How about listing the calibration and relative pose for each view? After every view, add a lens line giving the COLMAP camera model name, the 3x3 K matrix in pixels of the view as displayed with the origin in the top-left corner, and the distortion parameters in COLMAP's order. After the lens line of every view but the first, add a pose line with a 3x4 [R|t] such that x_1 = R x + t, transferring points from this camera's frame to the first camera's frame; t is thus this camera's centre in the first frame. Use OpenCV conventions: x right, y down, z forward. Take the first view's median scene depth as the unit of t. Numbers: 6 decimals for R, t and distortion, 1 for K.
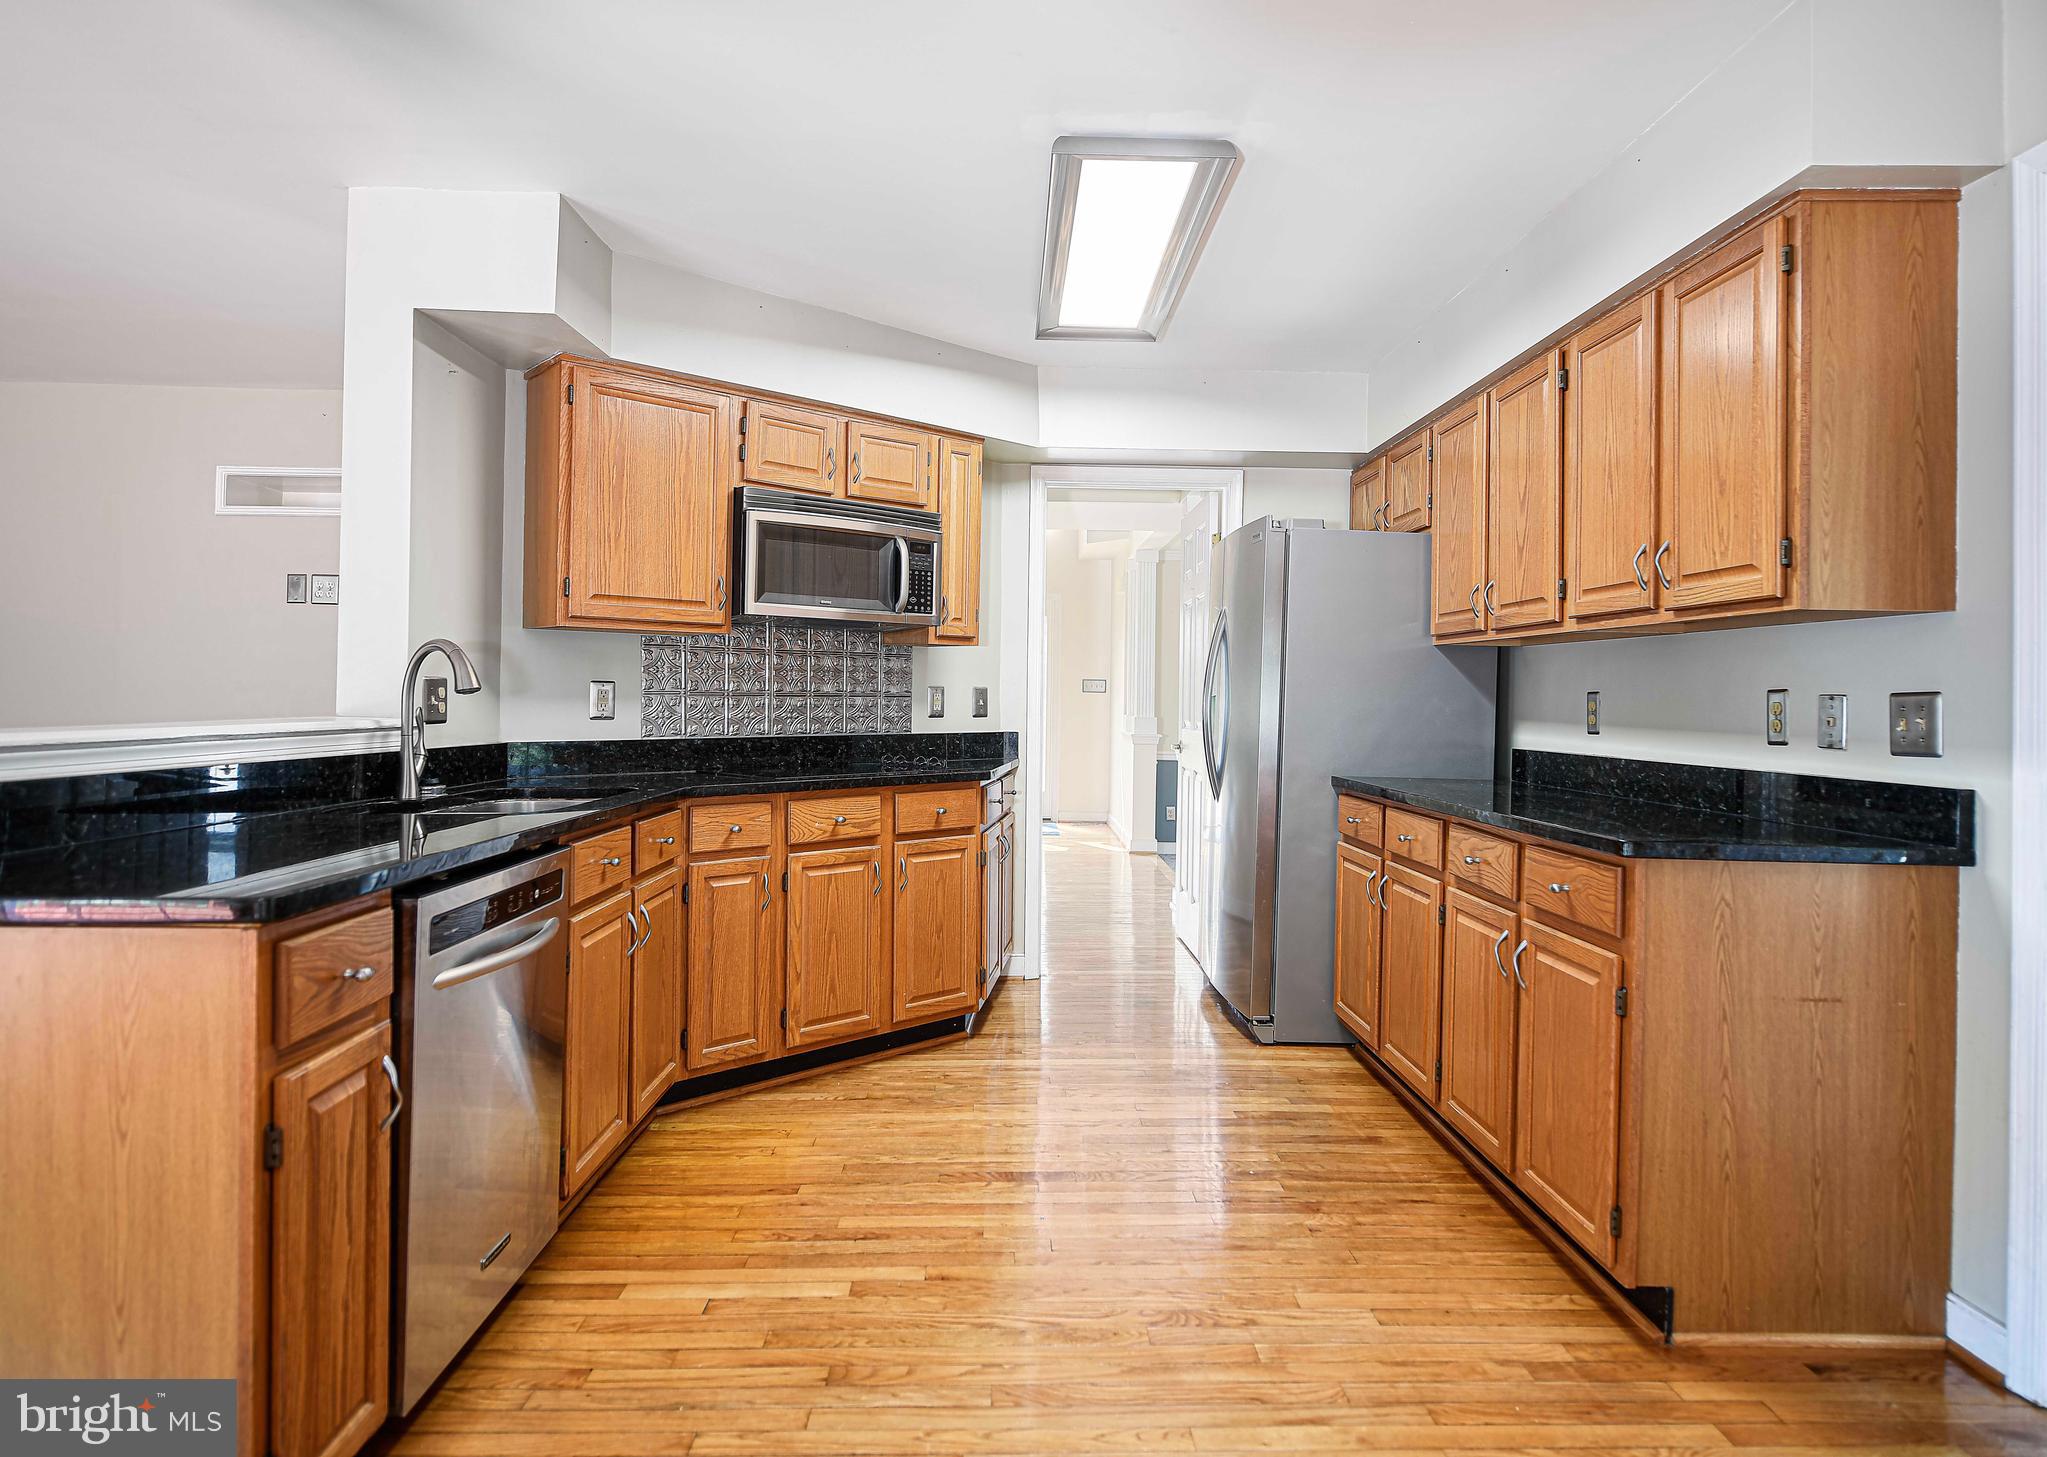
lens RADIAL K [[1137.6, 0, 1027.8], [0, 1137.6, 687.0], [0, 0, 1]] dist [-0.012889, 0.001770]
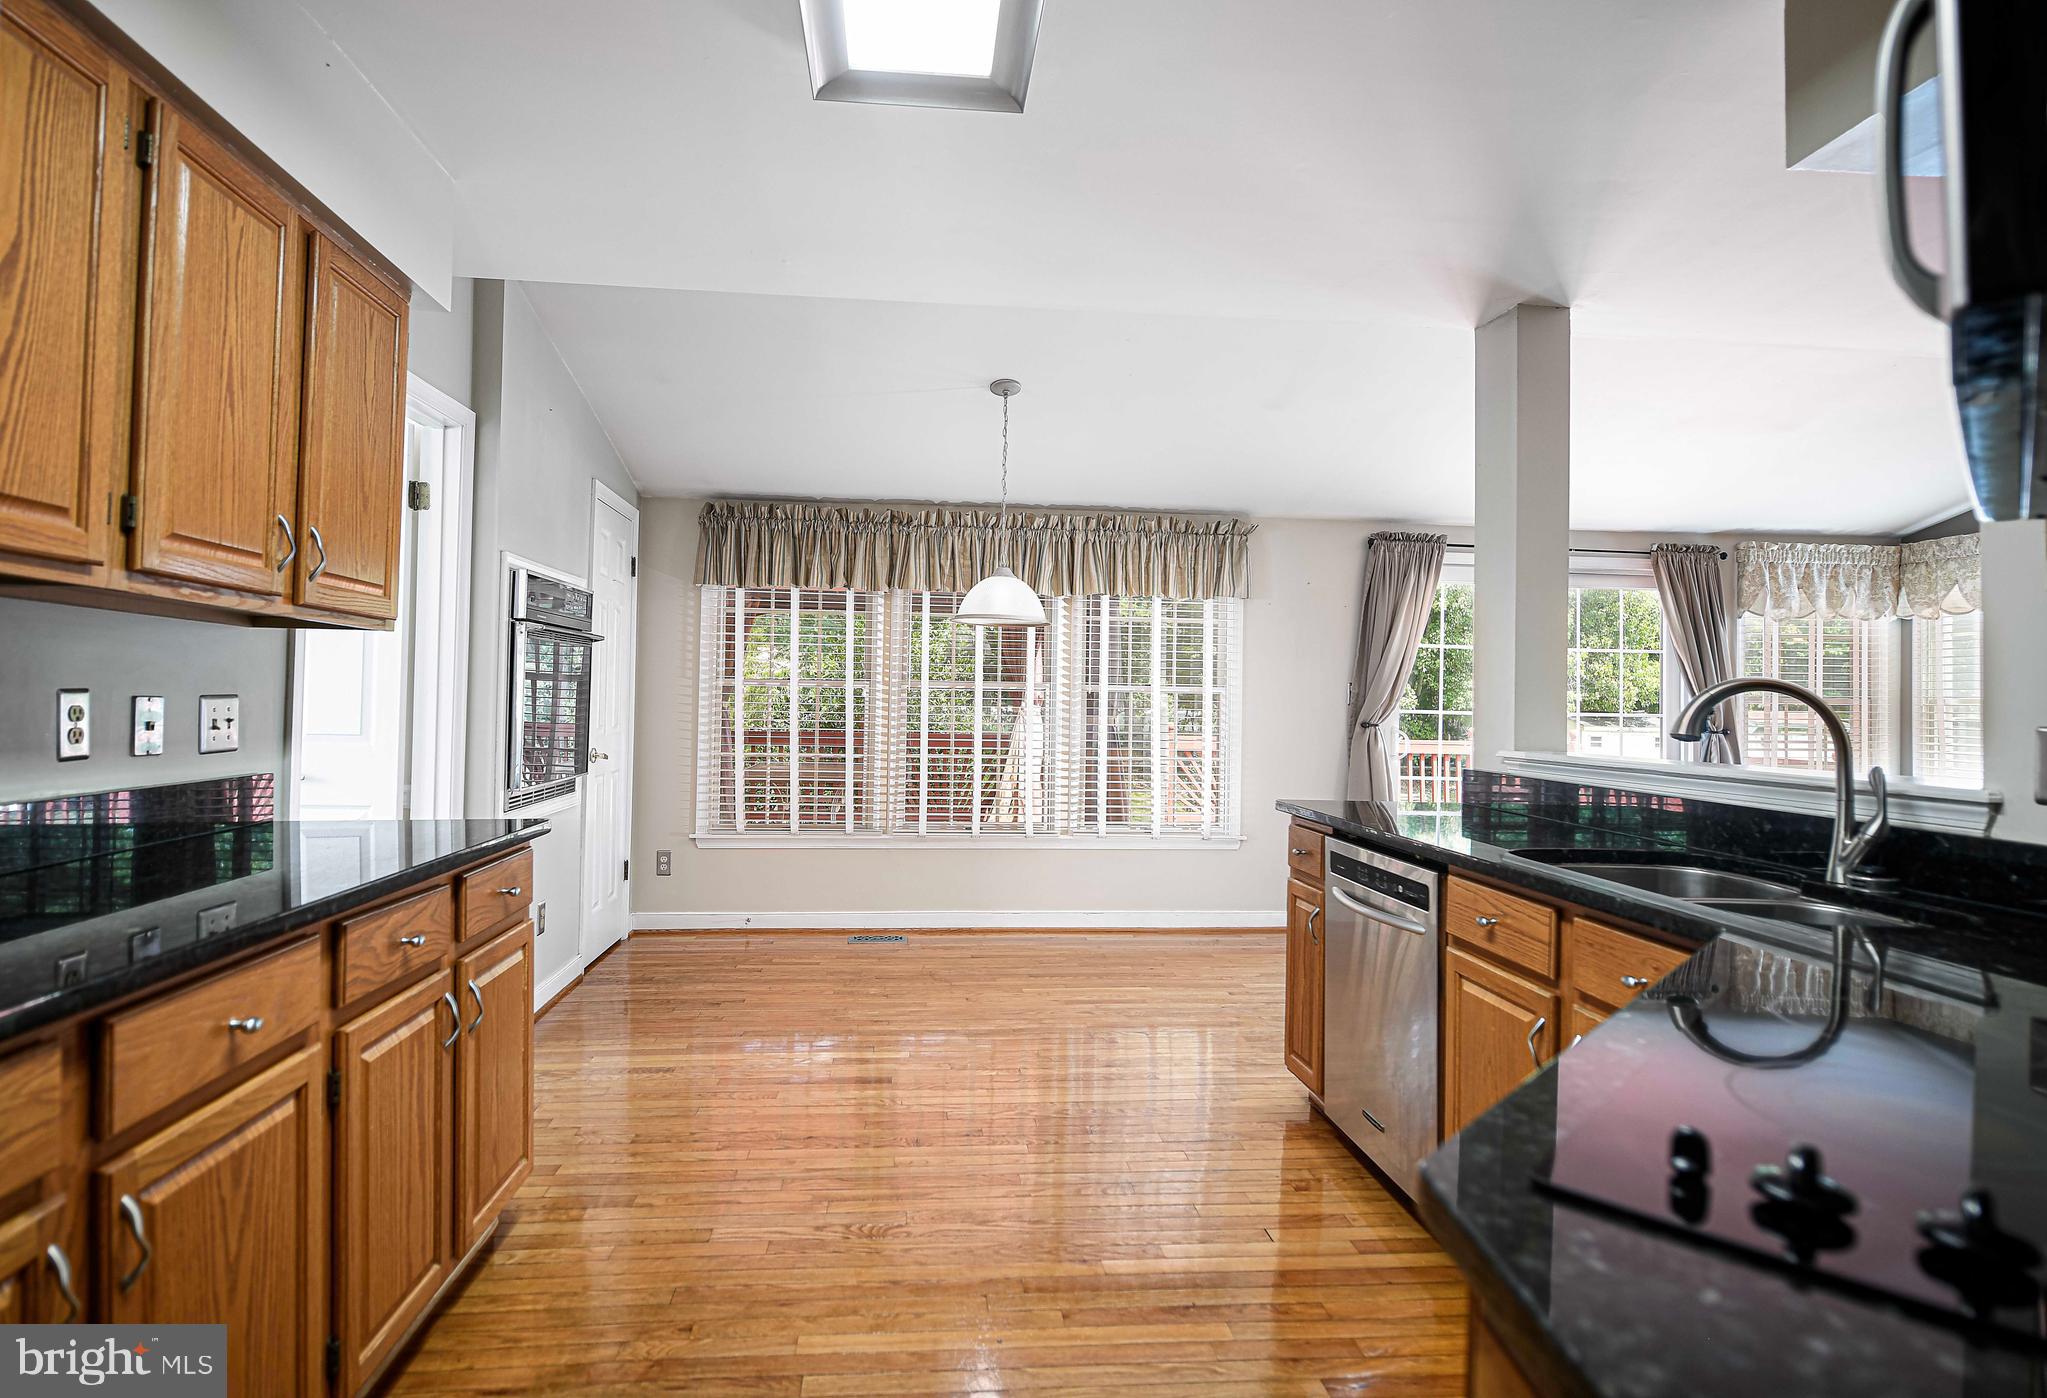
lens RADIAL K [[1035.8, 0, 1002.7], [0, 1035.8, 685.5], [0, 0, 1]] dist [-0.005448, -0.001187]
pose [[-0.997278, -0.023634, -0.069839, 0.068179], [-0.021342, 0.999215, -0.033390, 0.010099], [0.070573, -0.031808, -0.996999, 1.566869]]
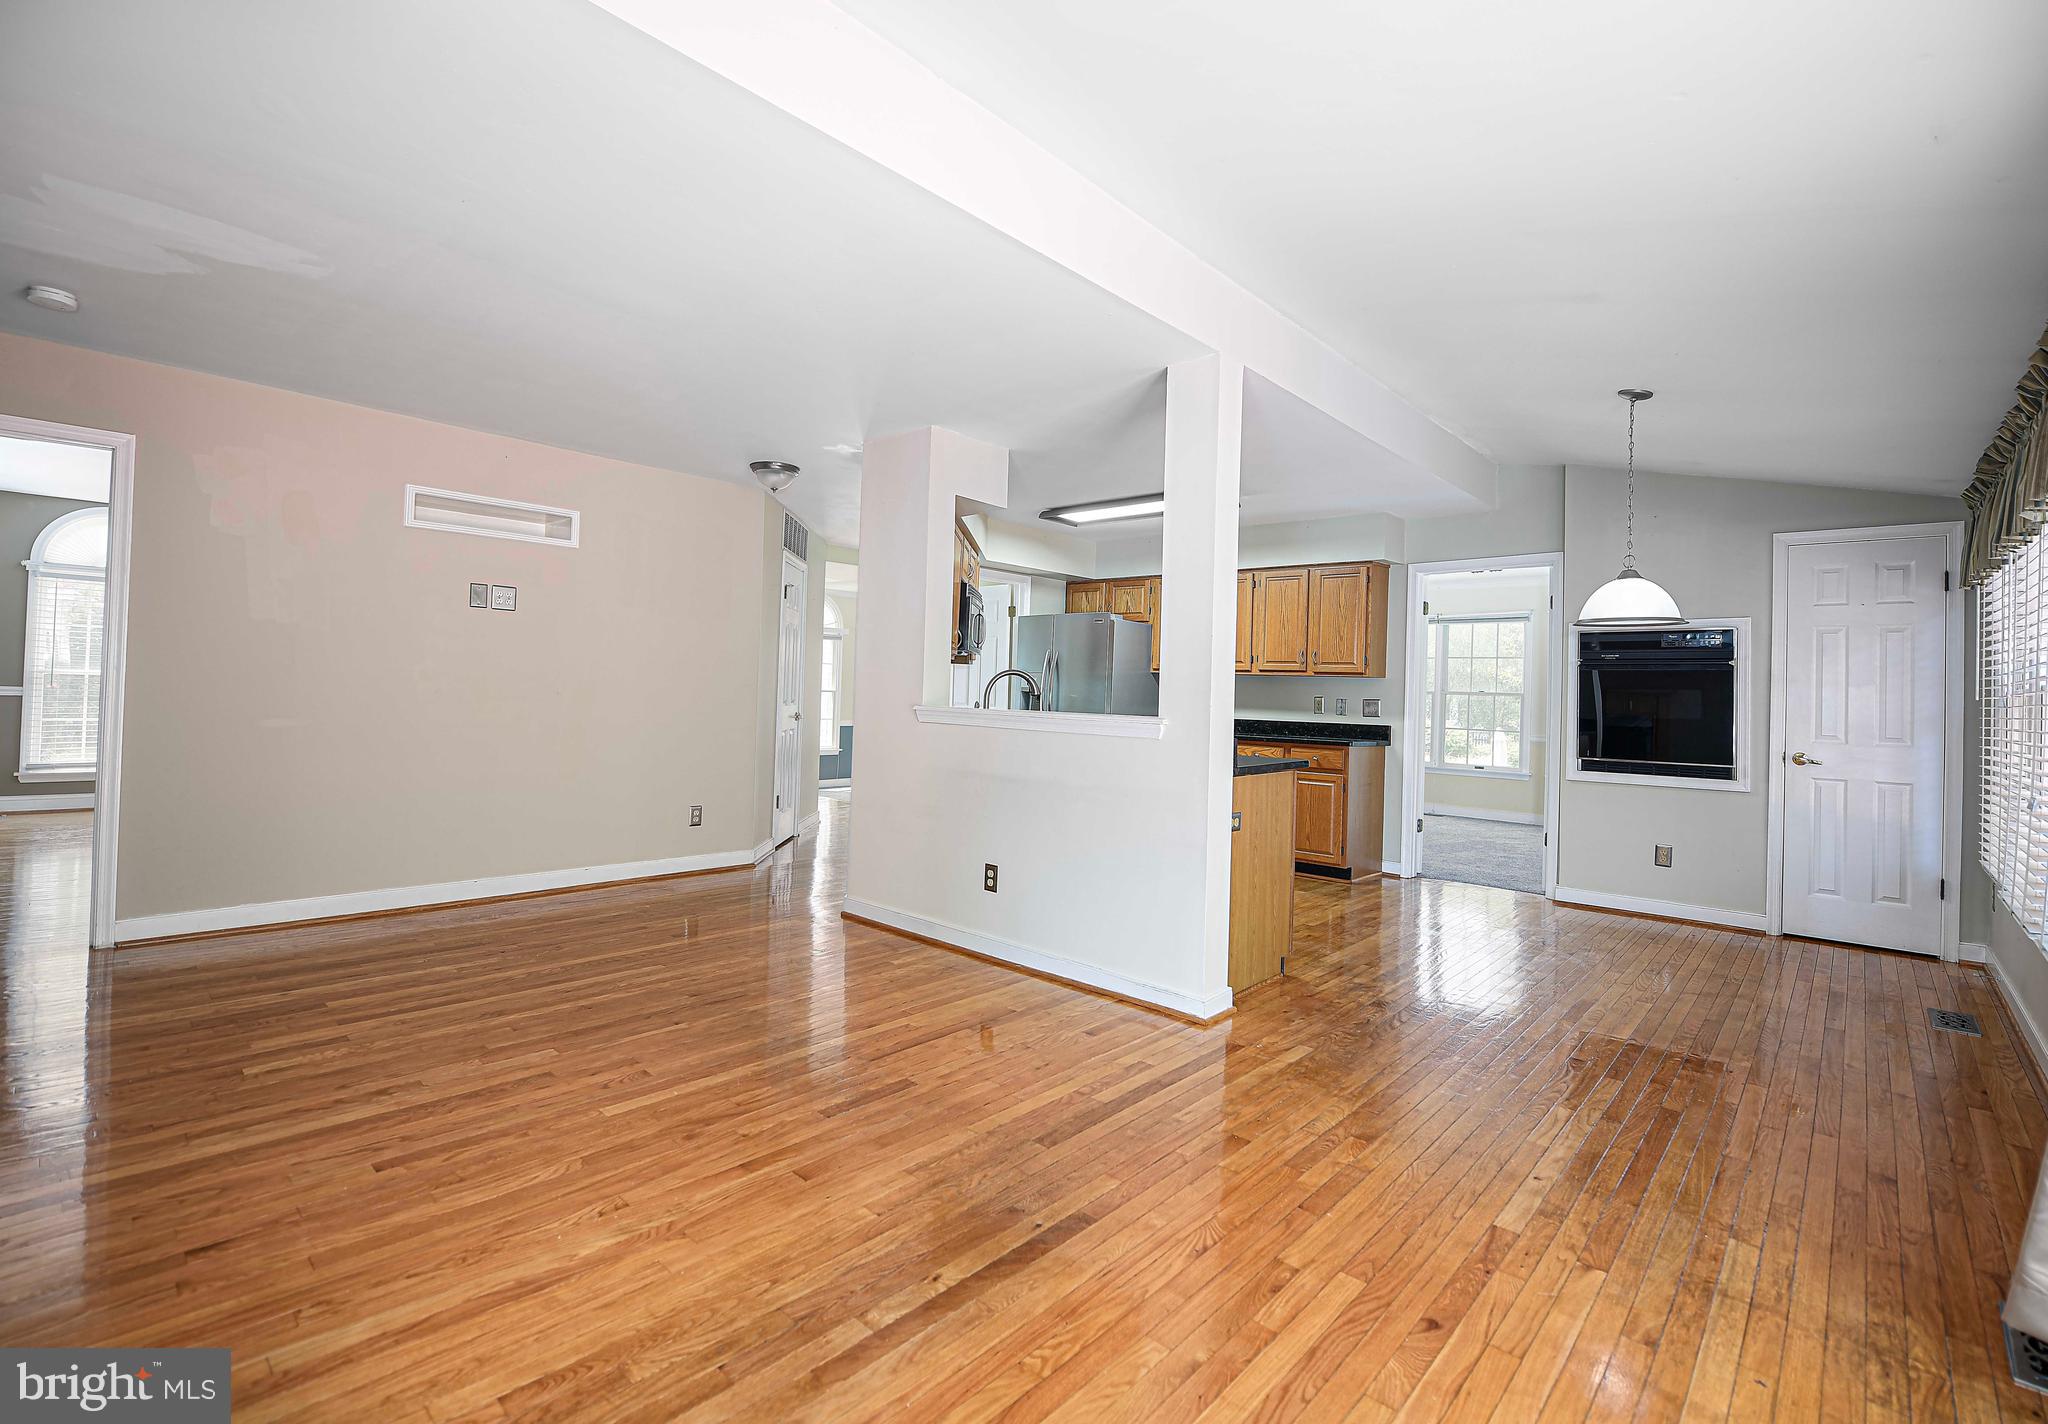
lens RADIAL K [[918.1, 0, 1046.7], [0, 918.1, 682.4], [0, 0, 1]] dist [-0.008379, -0.001247]
pose [[0.685919, 0.014826, 0.727527, -1.567419], [-0.027702, 0.999600, 0.005748, -0.028416], [-0.727150, -0.024097, 0.686055, -0.191794]]
